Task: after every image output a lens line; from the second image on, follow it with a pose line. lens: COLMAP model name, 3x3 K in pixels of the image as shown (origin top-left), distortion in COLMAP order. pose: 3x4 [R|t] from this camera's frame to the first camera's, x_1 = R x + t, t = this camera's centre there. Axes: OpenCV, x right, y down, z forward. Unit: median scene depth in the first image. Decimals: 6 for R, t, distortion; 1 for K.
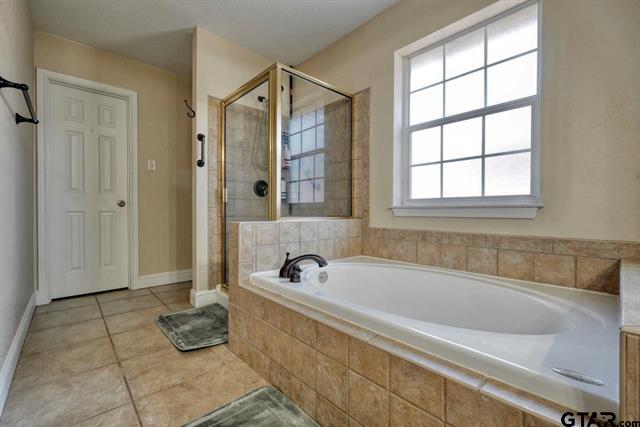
lens RADIAL K [[273.3, 0, 321.0], [0, 273.3, 212.5], [0, 0, 1]] dist [0.005009, 0.000189]
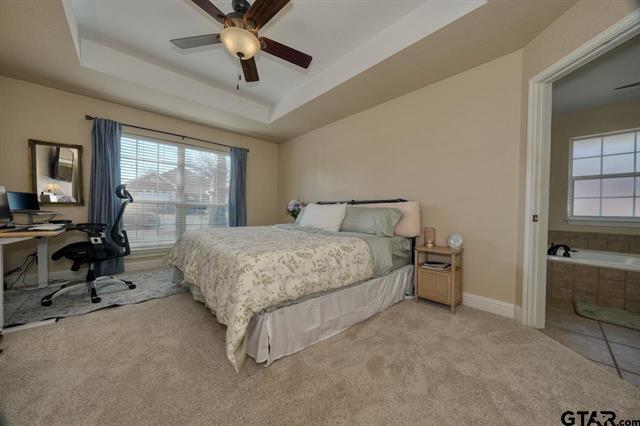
lens RADIAL K [[216.4, 0, 321.5], [0, 216.4, 212.4], [0, 0, 1]] dist [-0.008143, 0.001710]
pose [[0.999924, 0.012097, 0.002497, -1.615422], [-0.012127, 0.999847, 0.012613, -0.077116], [-0.002344, -0.012642, 0.999917, -0.549362]]
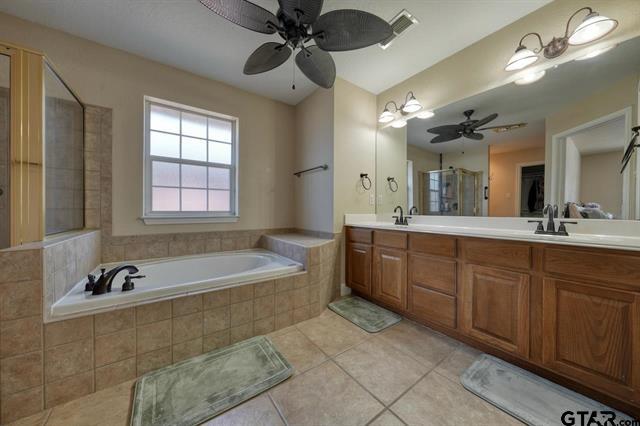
lens RADIAL K [[216.4, 0, 320.7], [0, 216.4, 210.6], [0, 0, 1]] dist [-0.008143, 0.001710]
pose [[0.111551, -0.003226, 0.993753, -0.702113], [-0.000385, 0.999995, 0.003289, -0.062418], [-0.993759, -0.000749, 0.111549, 0.084219]]
